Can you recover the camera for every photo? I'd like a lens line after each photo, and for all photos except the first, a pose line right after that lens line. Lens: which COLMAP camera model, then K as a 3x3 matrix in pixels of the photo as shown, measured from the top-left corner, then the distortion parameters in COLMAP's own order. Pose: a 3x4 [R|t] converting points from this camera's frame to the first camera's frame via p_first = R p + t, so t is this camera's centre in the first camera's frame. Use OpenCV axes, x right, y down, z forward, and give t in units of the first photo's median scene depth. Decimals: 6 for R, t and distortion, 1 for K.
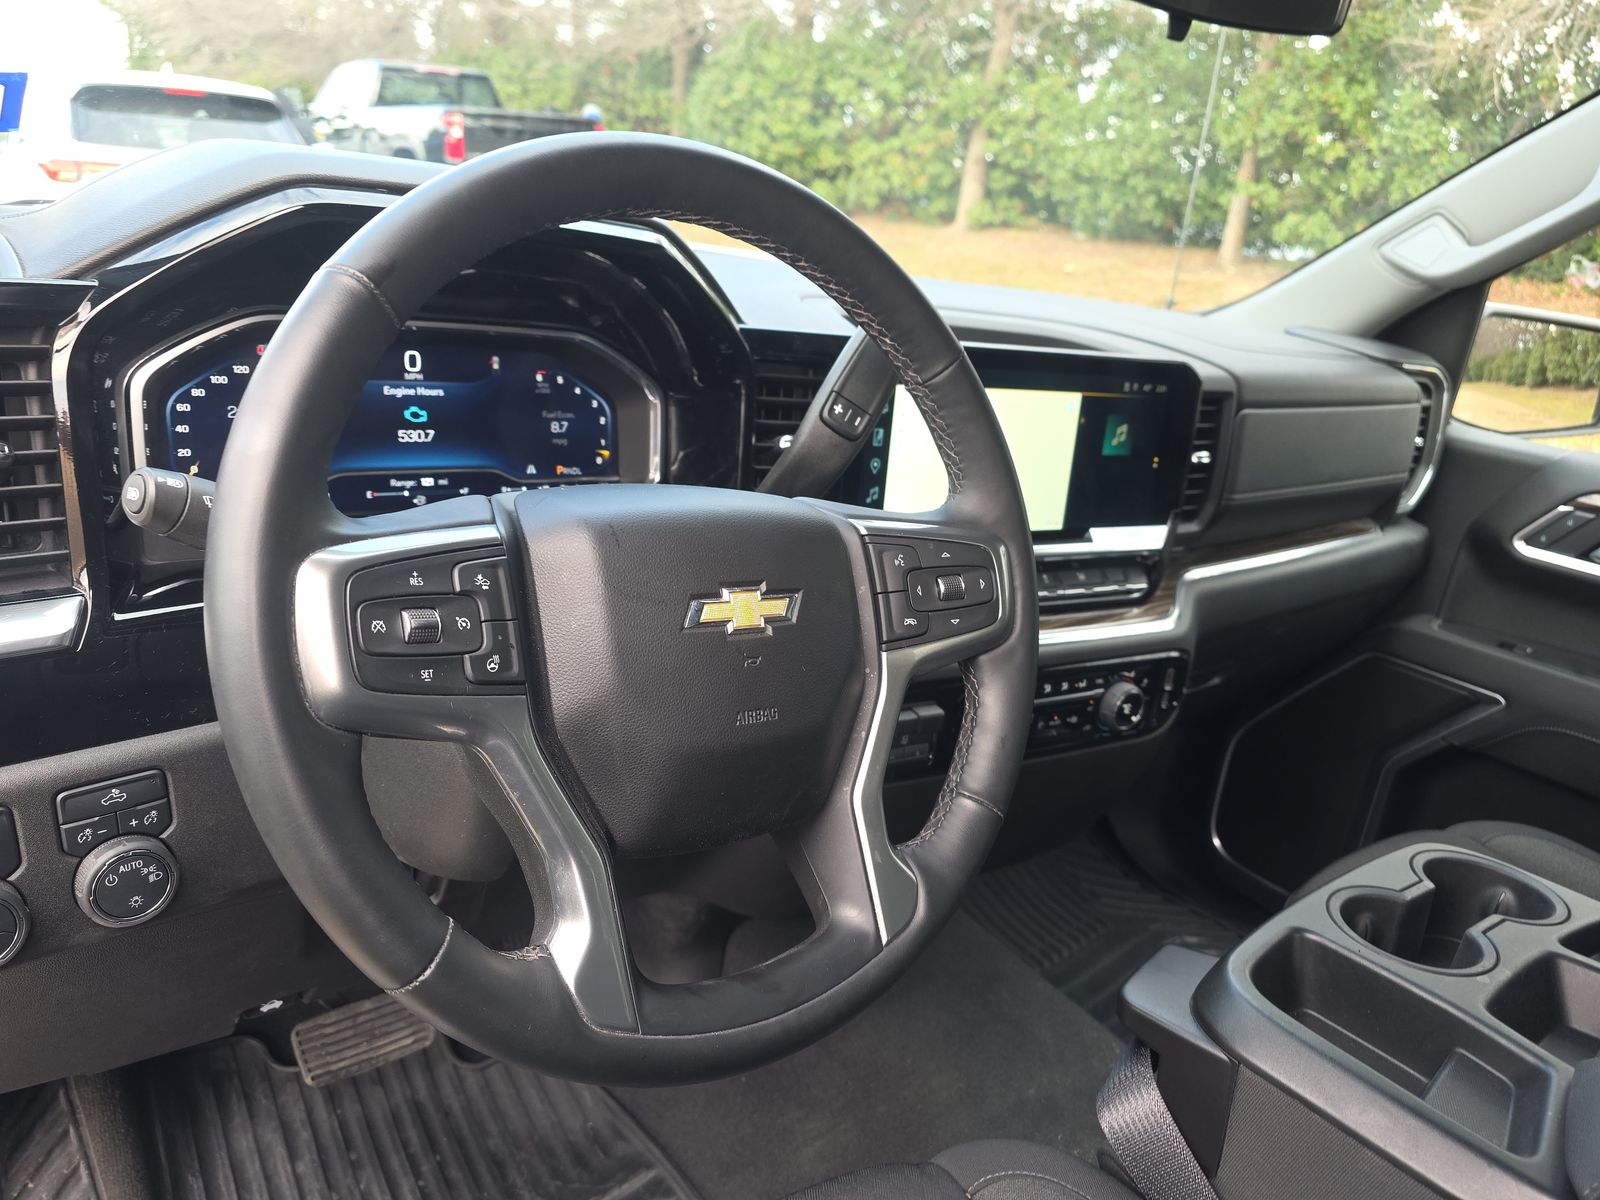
lens RADIAL K [[1082.8, 0, 789.1], [0, 1082.8, 618.7], [0, 0, 1]] dist [0.034682, -0.040747]
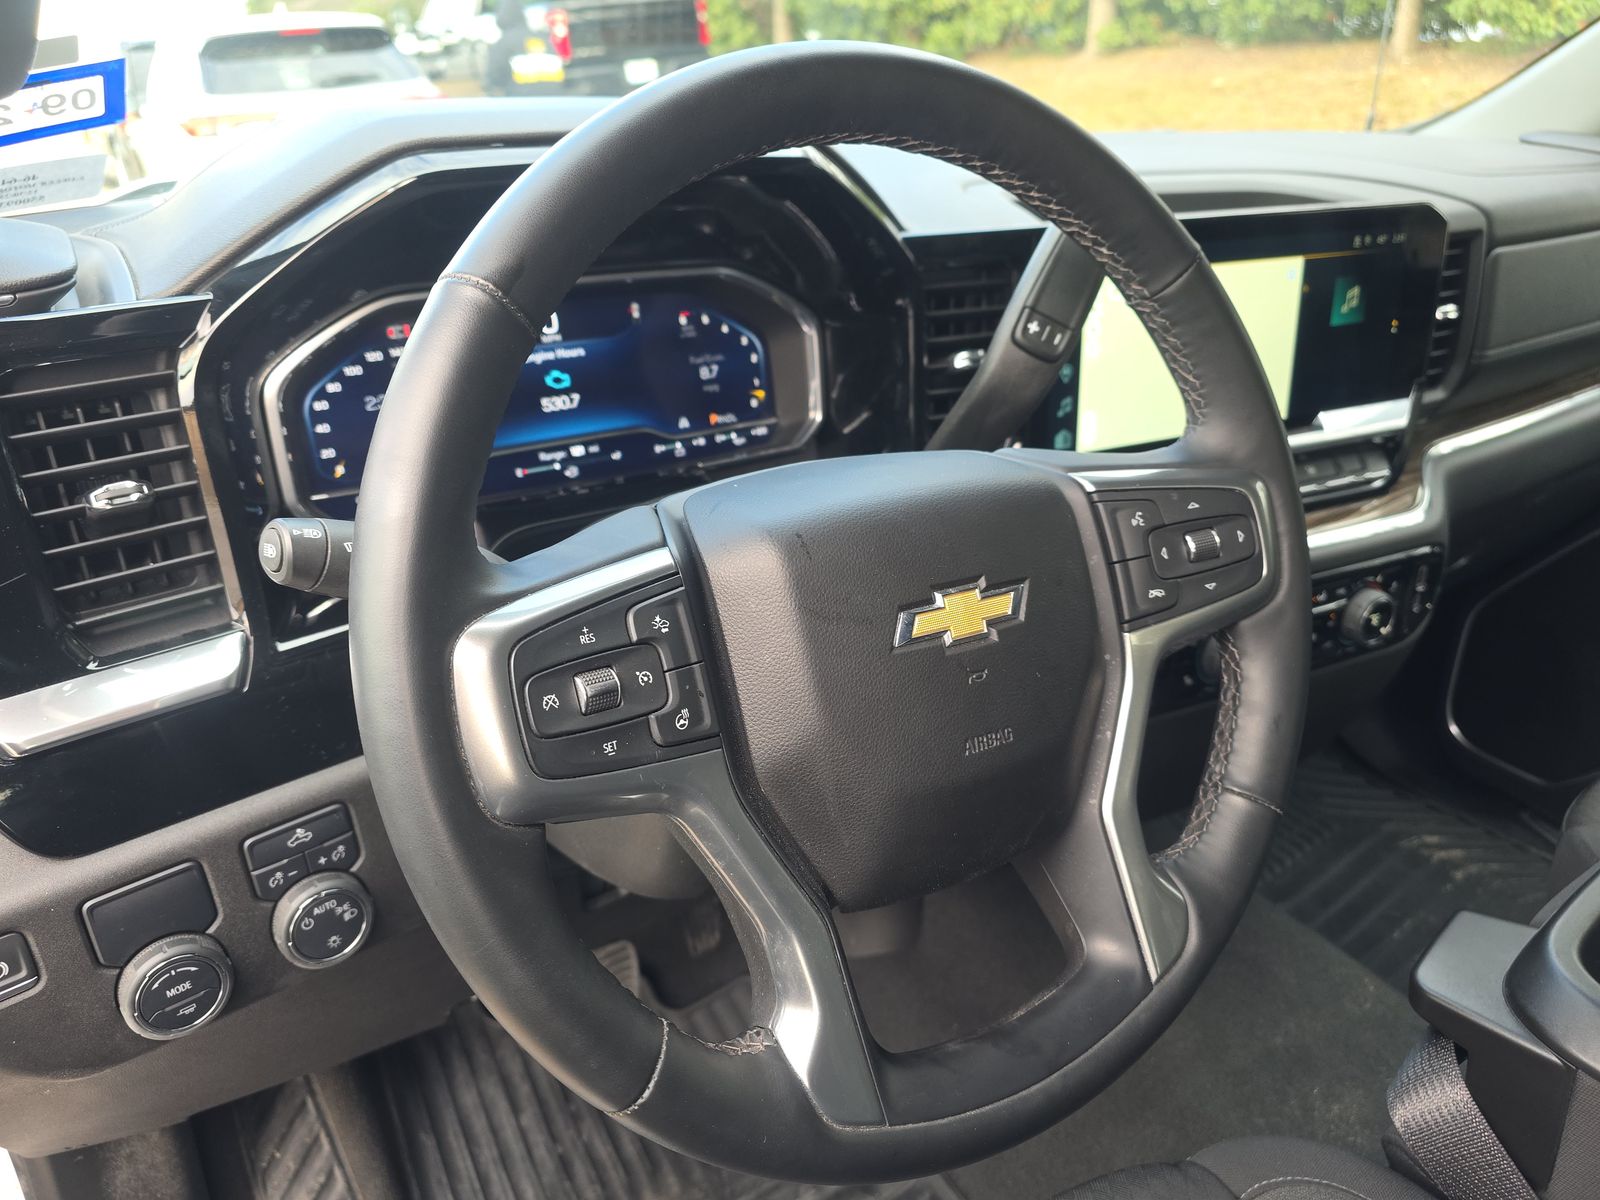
lens RADIAL K [[1090.0, 0, 781.8], [0, 1090.0, 592.8], [0, 0, 1]] dist [0.039329, -0.057309]
pose [[0.986468, -0.075223, -0.145677, -0.040359], [0.087387, 0.993039, 0.078976, -0.073940], [0.138722, -0.090638, 0.986175, 0.112229]]
